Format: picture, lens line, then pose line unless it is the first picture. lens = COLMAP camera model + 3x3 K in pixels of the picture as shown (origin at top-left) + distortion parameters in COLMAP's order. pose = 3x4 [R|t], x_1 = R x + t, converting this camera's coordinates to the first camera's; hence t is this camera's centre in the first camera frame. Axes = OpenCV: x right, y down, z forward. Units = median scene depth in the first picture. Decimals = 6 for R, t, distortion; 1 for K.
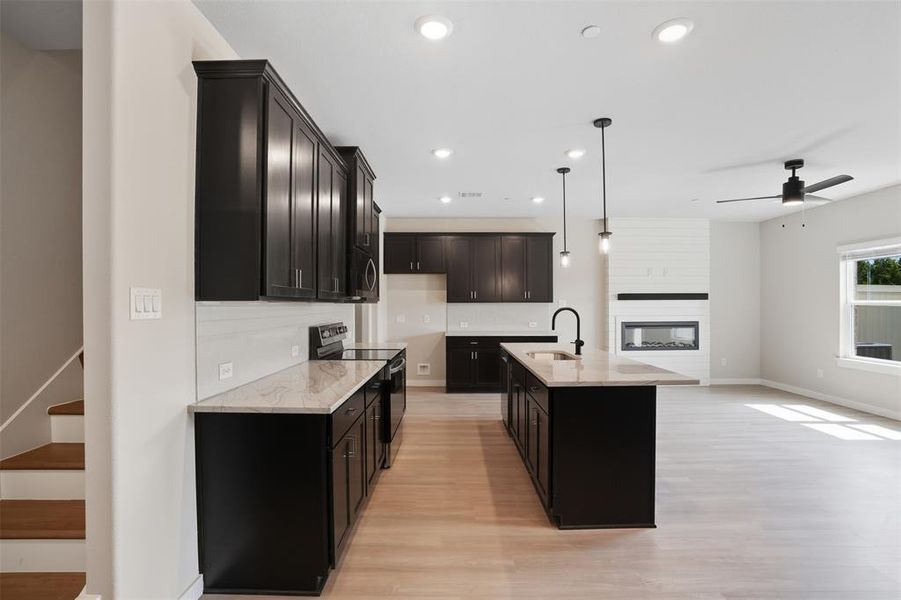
lens RADIAL K [[417.9, 0, 457.6], [0, 417.9, 304.6], [0, 0, 1]] dist [-0.037659, 0.008446]
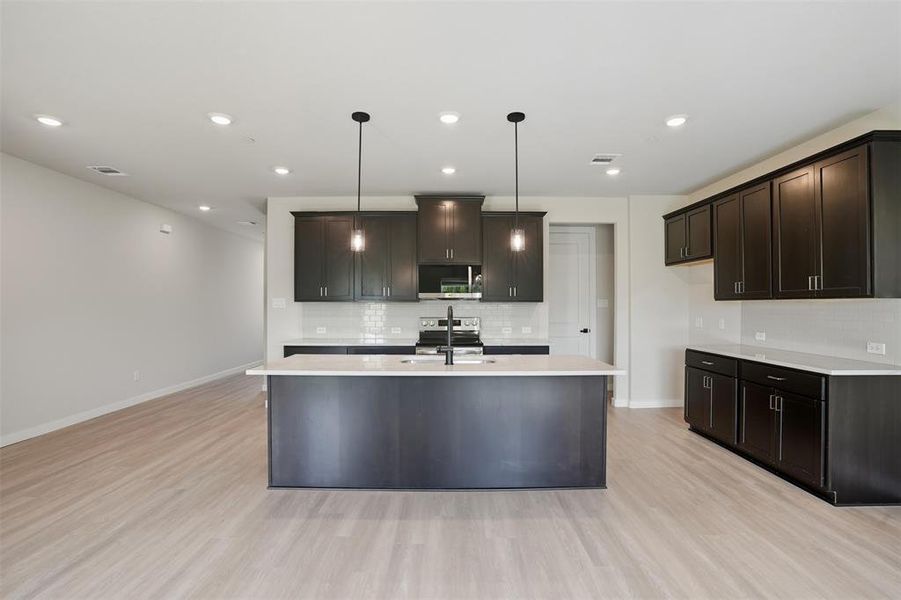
lens RADIAL K [[417.9, 0, 451.3], [0, 417.9, 300.4], [0, 0, 1]] dist [-0.037659, 0.008446]
pose [[0.009262, -0.009411, -0.999913, 0.915058], [-0.001318, 0.999955, -0.009424, 0.002759], [0.999956, 0.001405, 0.009249, 0.828805]]
